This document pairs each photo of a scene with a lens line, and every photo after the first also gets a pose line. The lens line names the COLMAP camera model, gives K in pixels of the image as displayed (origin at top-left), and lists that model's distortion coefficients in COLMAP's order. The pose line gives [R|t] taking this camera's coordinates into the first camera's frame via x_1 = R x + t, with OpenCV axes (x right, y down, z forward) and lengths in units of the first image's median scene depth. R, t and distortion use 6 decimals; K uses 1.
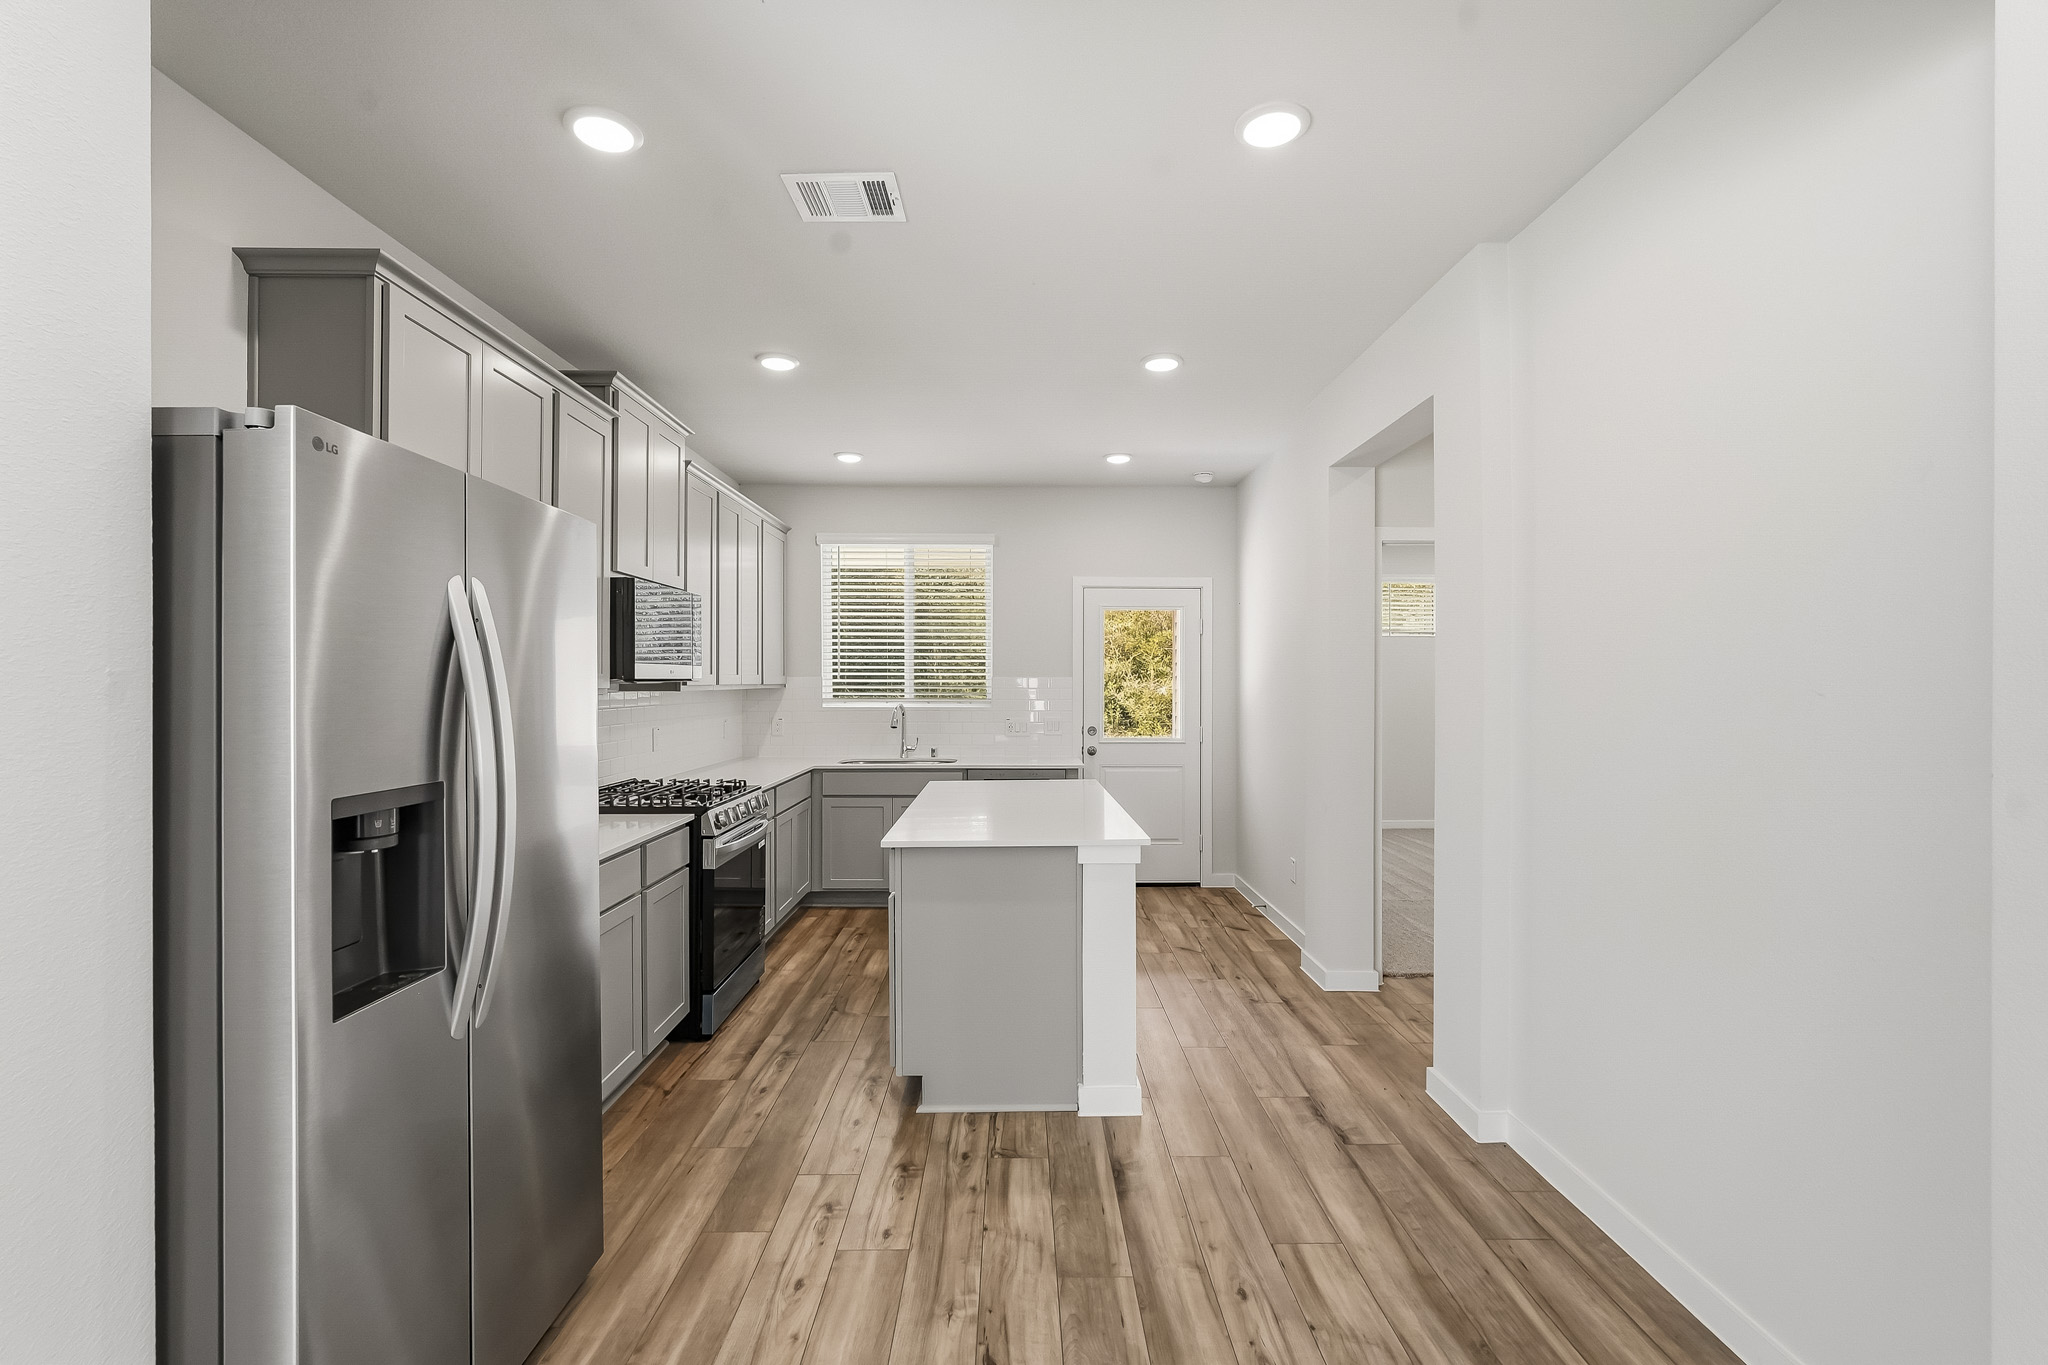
lens RADIAL K [[901.0, 0, 1024.1], [0, 901.0, 674.7], [0, 0, 1]] dist [-0.014855, 0.004329]
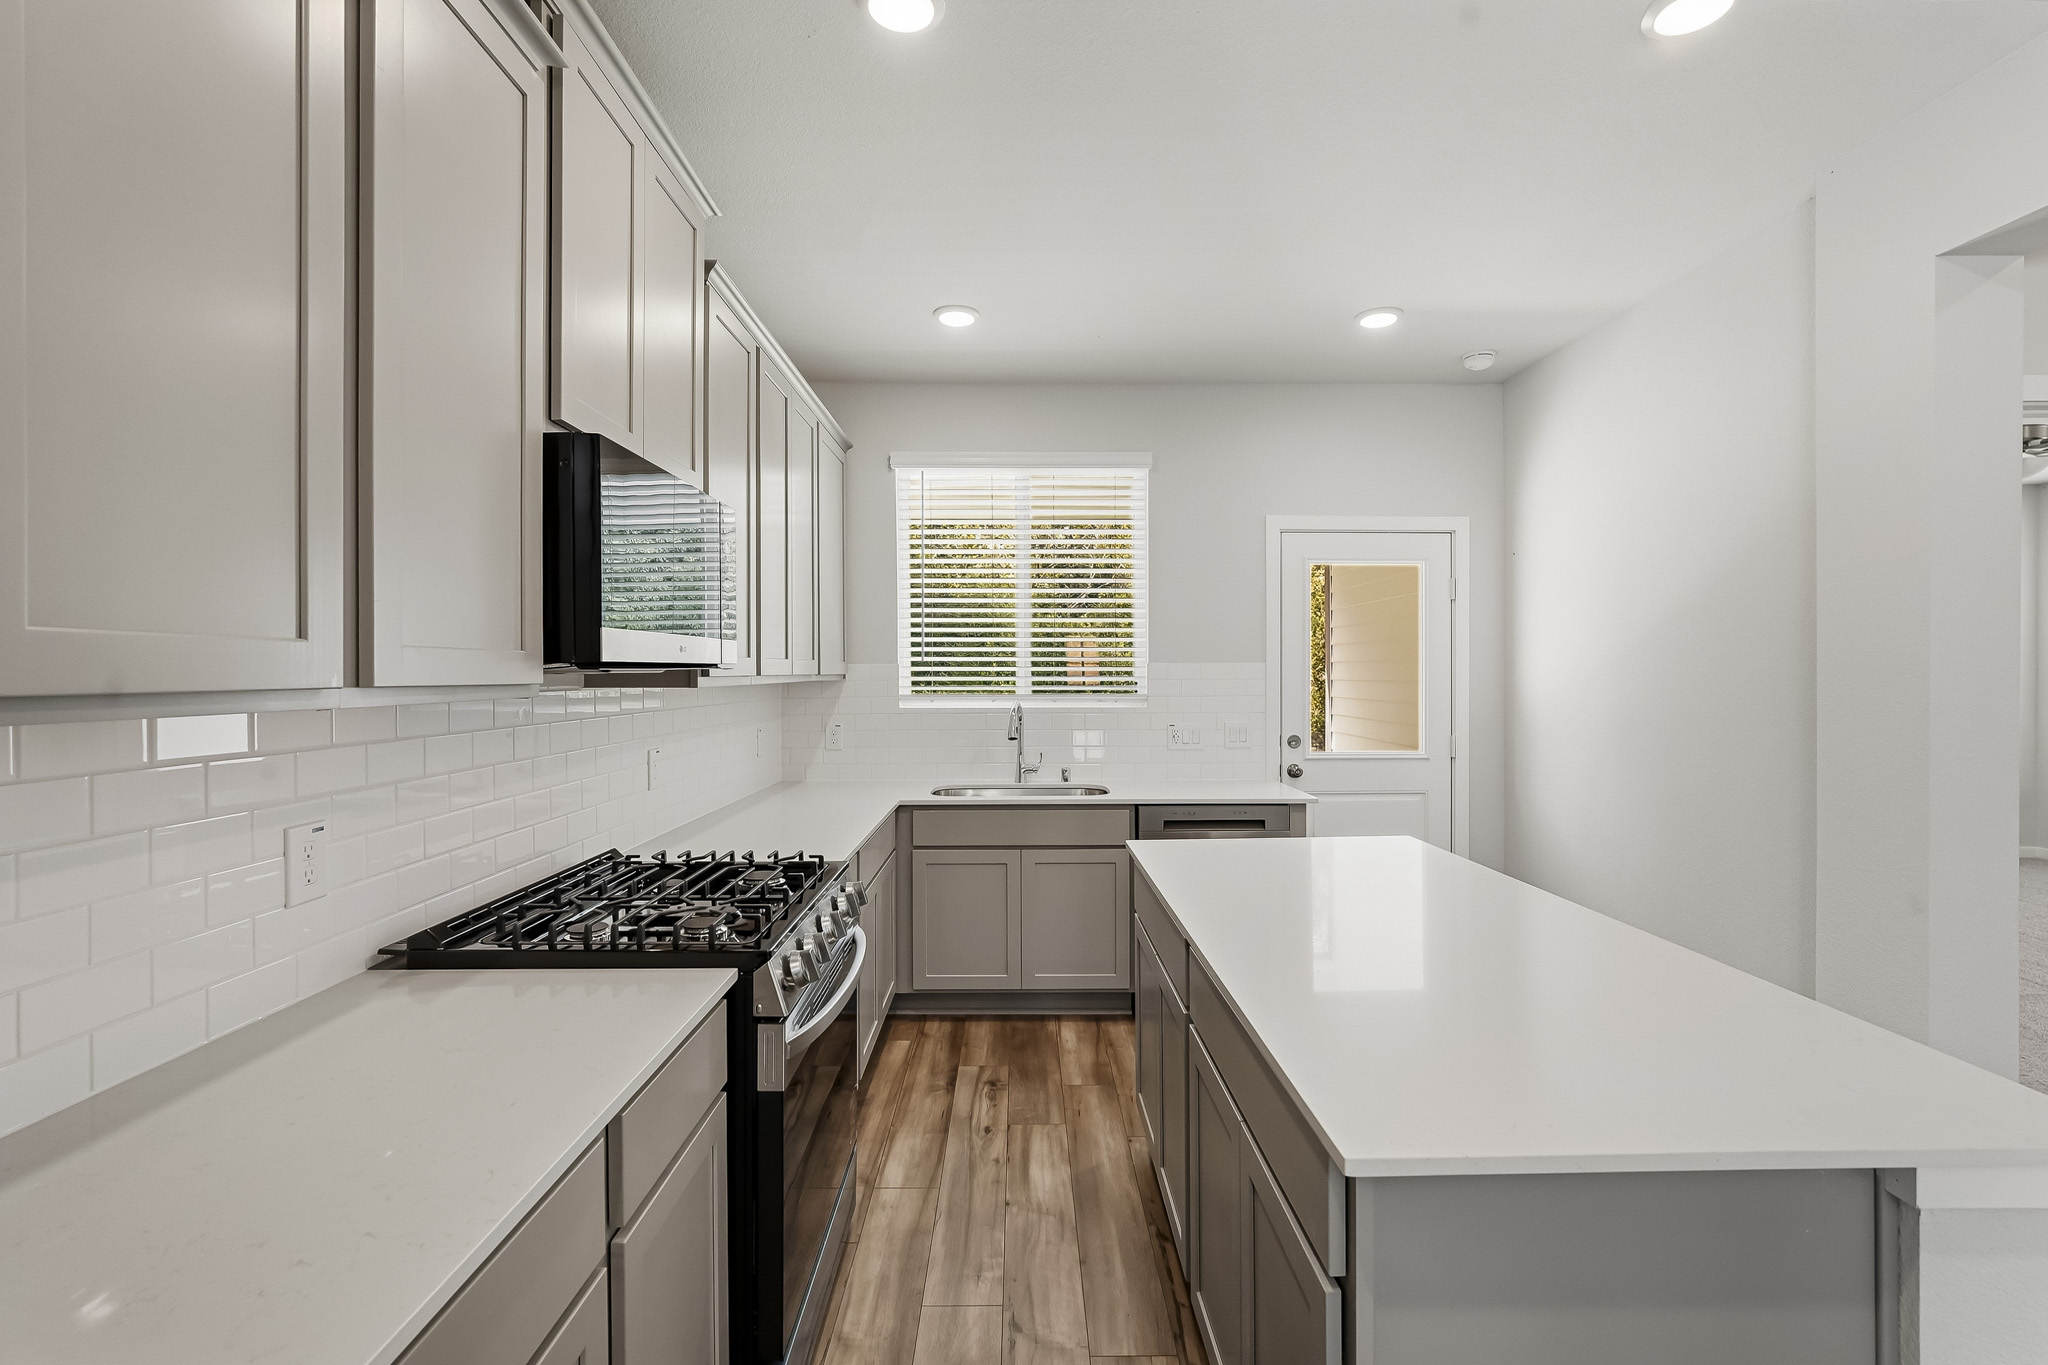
lens RADIAL K [[901.0, 0, 1023.1], [0, 901.0, 672.4], [0, 0, 1]] dist [-0.014855, 0.004329]
pose [[0.999987, -0.002174, -0.004629, -0.222726], [0.002210, 0.999967, 0.007770, 0.006886], [0.004612, -0.007780, 0.999959, 0.556765]]
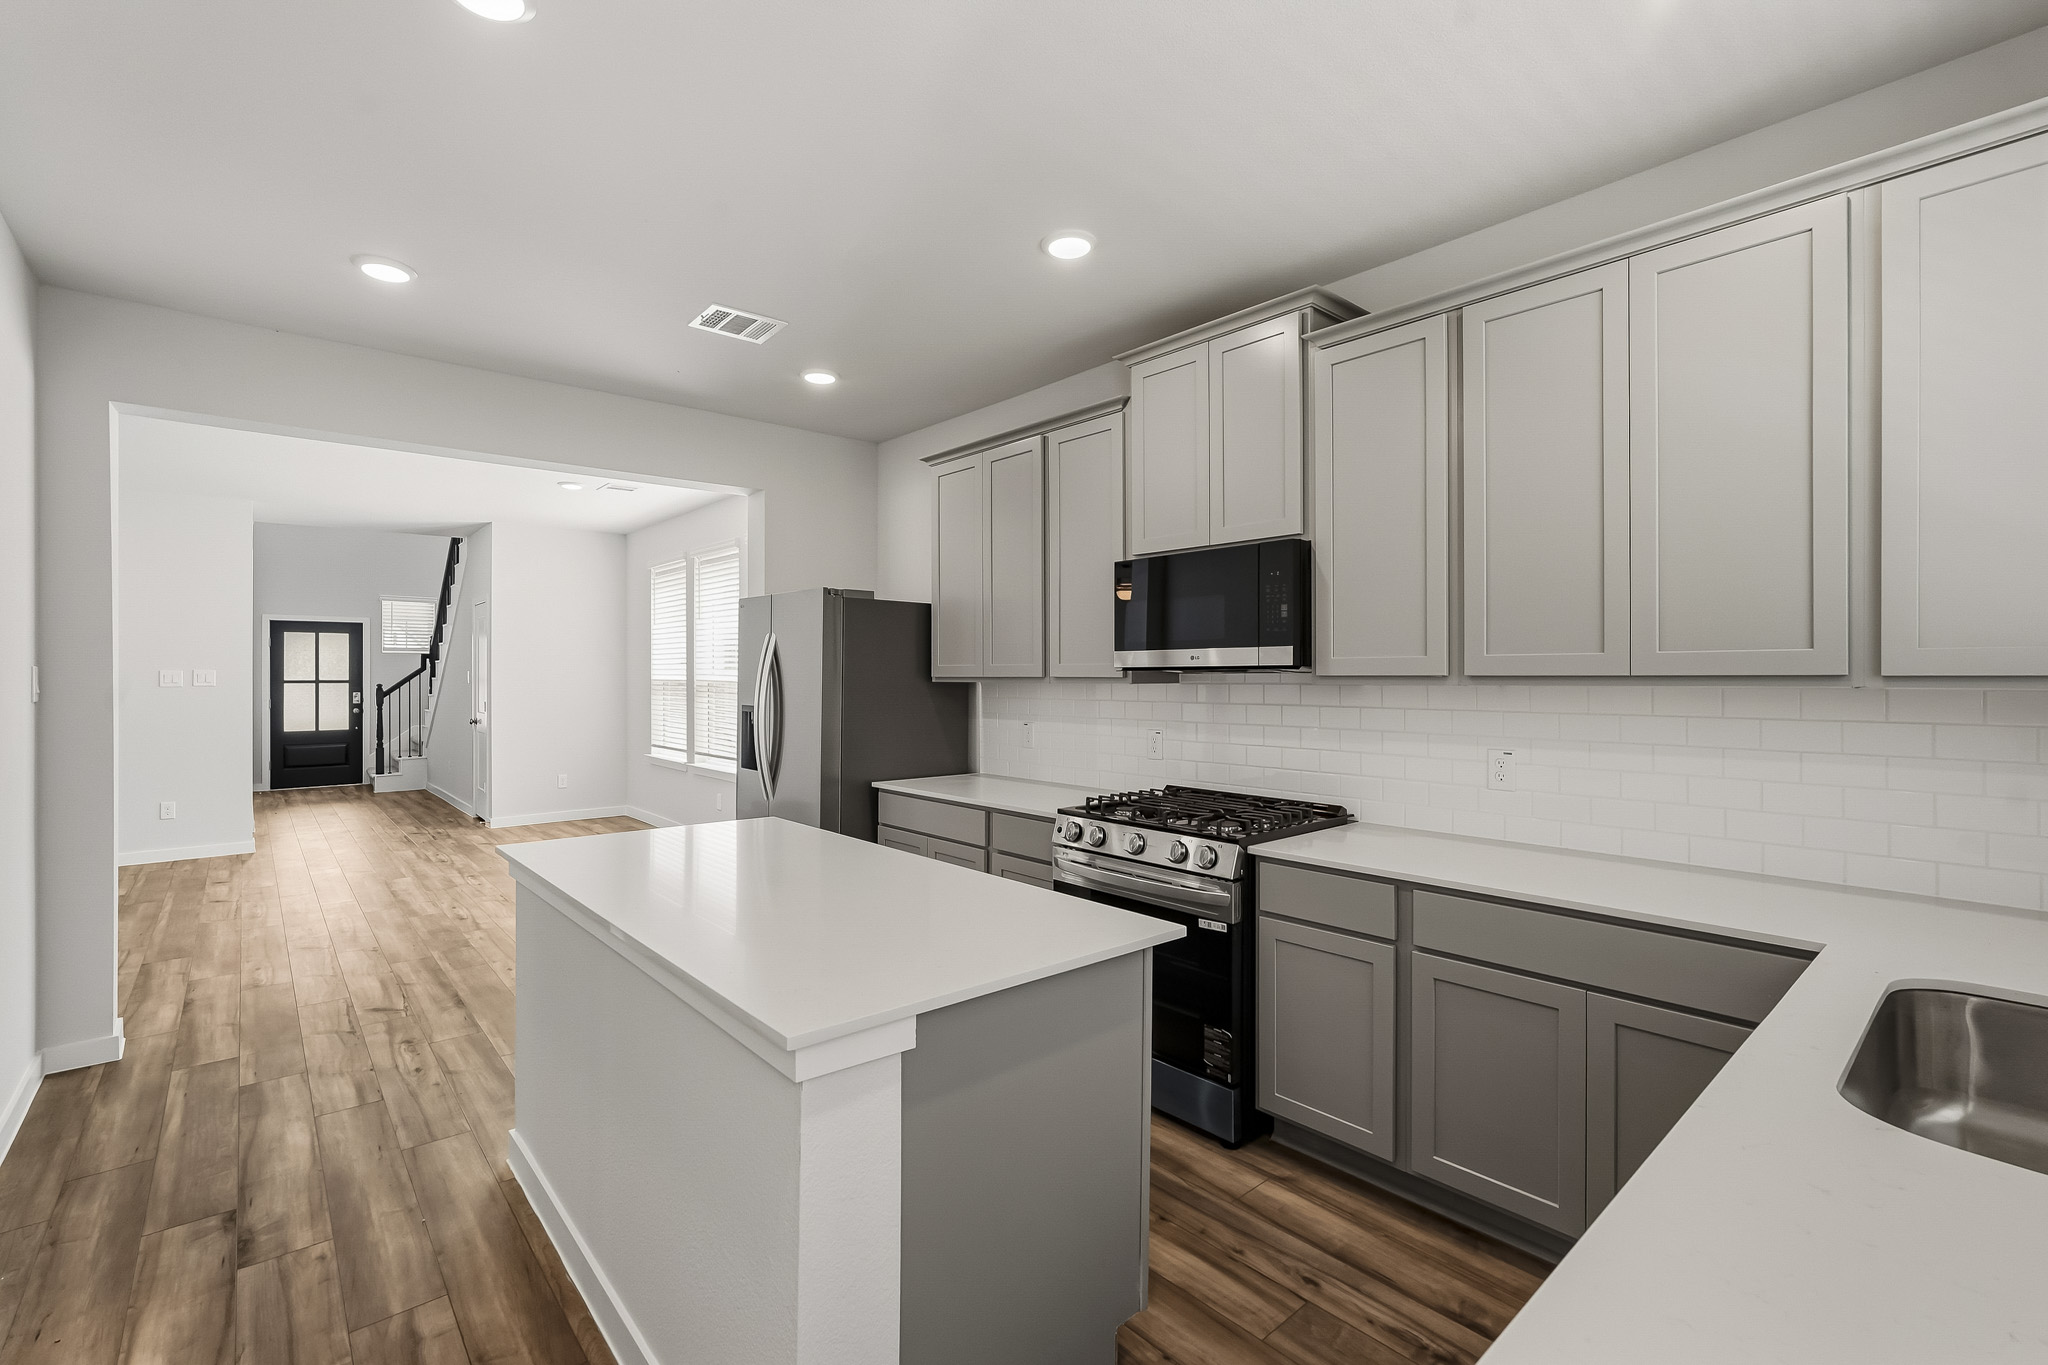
lens RADIAL K [[901.0, 0, 1017.9], [0, 901.0, 680.6], [0, 0, 1]] dist [-0.014855, 0.004329]
pose [[-0.763997, 0.002766, -0.645213, 0.259969], [0.005019, 0.999986, -0.001657, 0.019922], [0.645200, -0.004504, -0.764001, 1.653985]]
